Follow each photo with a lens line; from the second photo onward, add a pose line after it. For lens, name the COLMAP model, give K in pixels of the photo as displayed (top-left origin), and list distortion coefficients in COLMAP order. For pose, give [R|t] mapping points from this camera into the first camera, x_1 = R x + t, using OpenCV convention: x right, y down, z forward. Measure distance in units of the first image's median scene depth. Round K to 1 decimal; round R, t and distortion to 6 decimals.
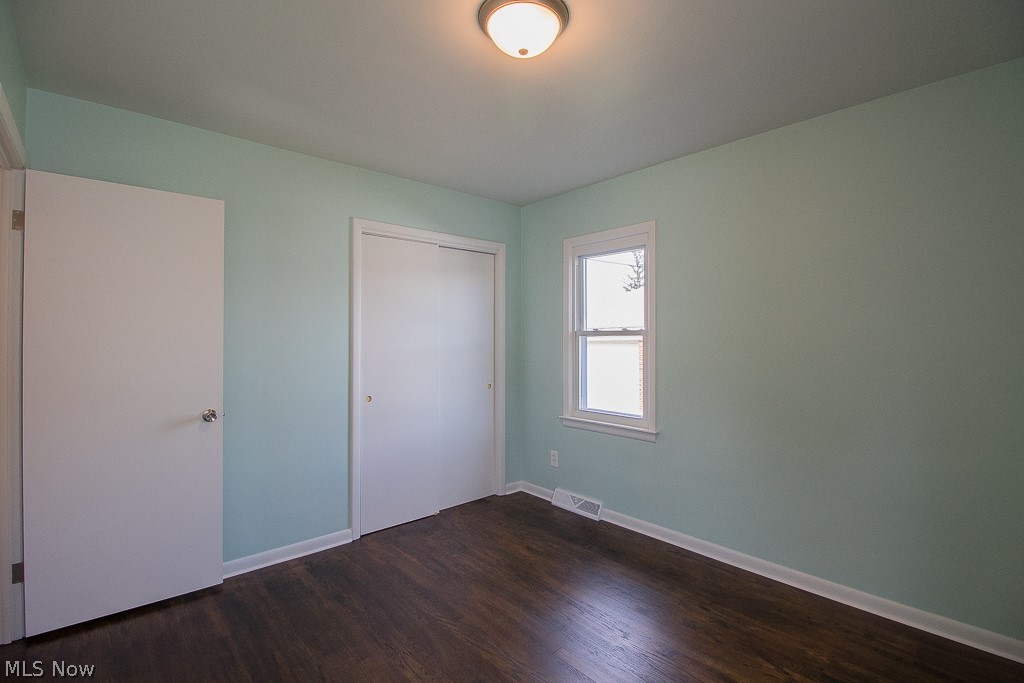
lens RADIAL K [[480.6, 0, 512.8], [0, 480.6, 338.6], [0, 0, 1]] dist [-0.011867, -0.001653]
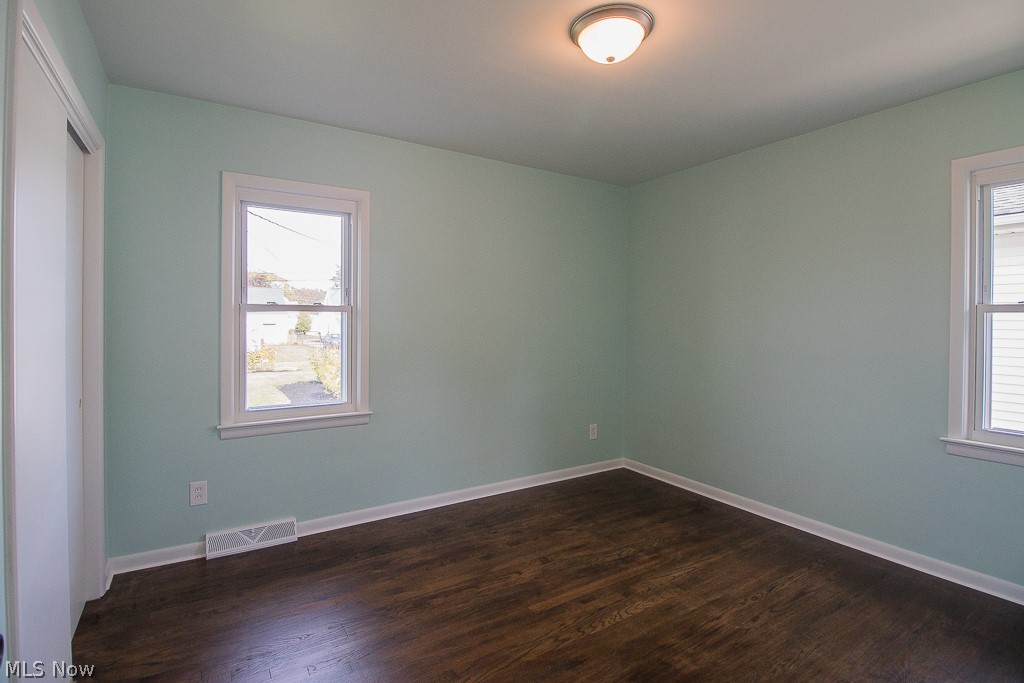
lens RADIAL K [[480.6, 0, 513.6], [0, 480.6, 335.0], [0, 0, 1]] dist [-0.011867, -0.001653]
pose [[0.162117, -0.027443, 0.986390, -0.578406], [-0.005117, 0.999576, 0.028651, 0.009204], [-0.986758, -0.009692, 0.161908, 0.538409]]
